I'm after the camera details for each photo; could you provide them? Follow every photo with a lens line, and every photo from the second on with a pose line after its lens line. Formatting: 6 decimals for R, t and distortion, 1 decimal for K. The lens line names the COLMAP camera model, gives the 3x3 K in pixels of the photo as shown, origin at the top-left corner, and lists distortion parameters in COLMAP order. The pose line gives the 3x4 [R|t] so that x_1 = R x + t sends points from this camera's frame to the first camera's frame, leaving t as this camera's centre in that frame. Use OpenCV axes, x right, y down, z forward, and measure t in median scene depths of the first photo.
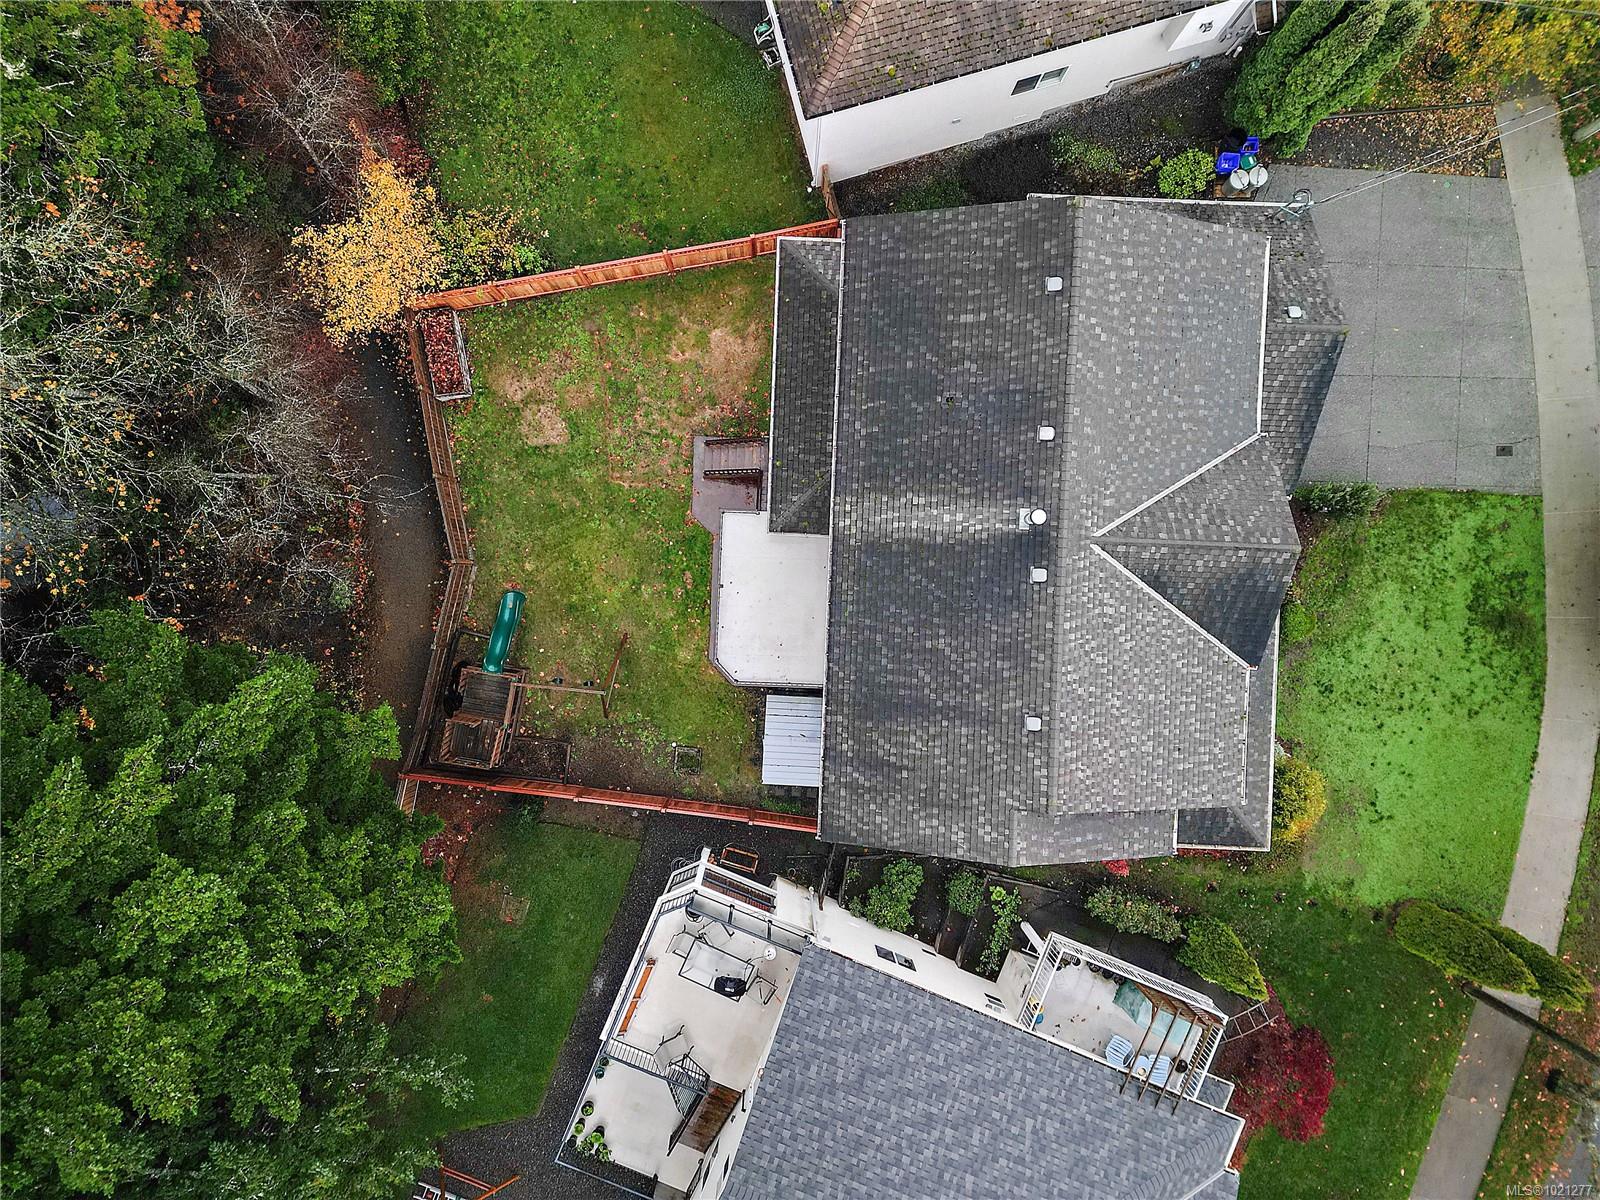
lens RADIAL K [[1117.6, 0, 803.7], [0, 1117.6, 601.9], [0, 0, 1]] dist [0.108870, -0.115747]
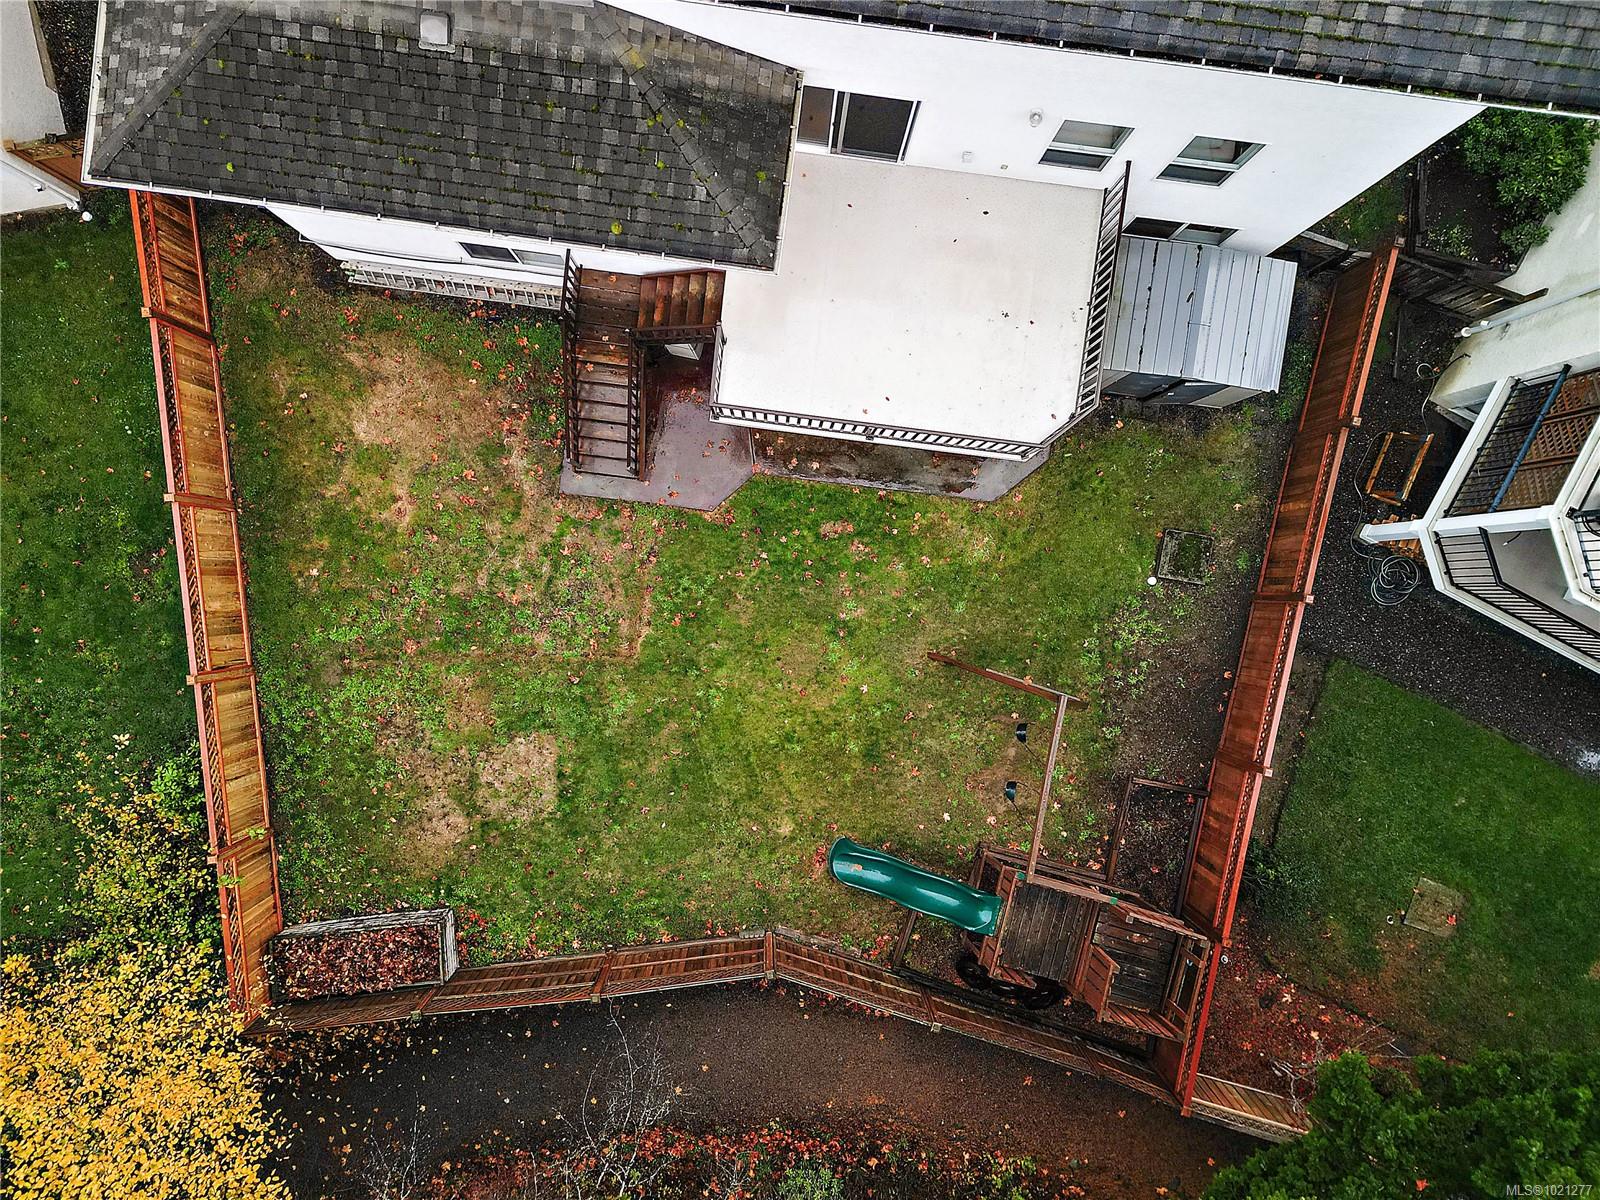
lens RADIAL K [[1117.6, 0, 803.7], [0, 1117.6, 601.9], [0, 0, 1]] dist [0.108870, -0.115747]
pose [[0.083708, -0.996057, -0.029375, -0.123780], [0.996374, 0.083211, 0.017735, -0.041636], [-0.015221, -0.030753, 0.999411, 0.481270]]
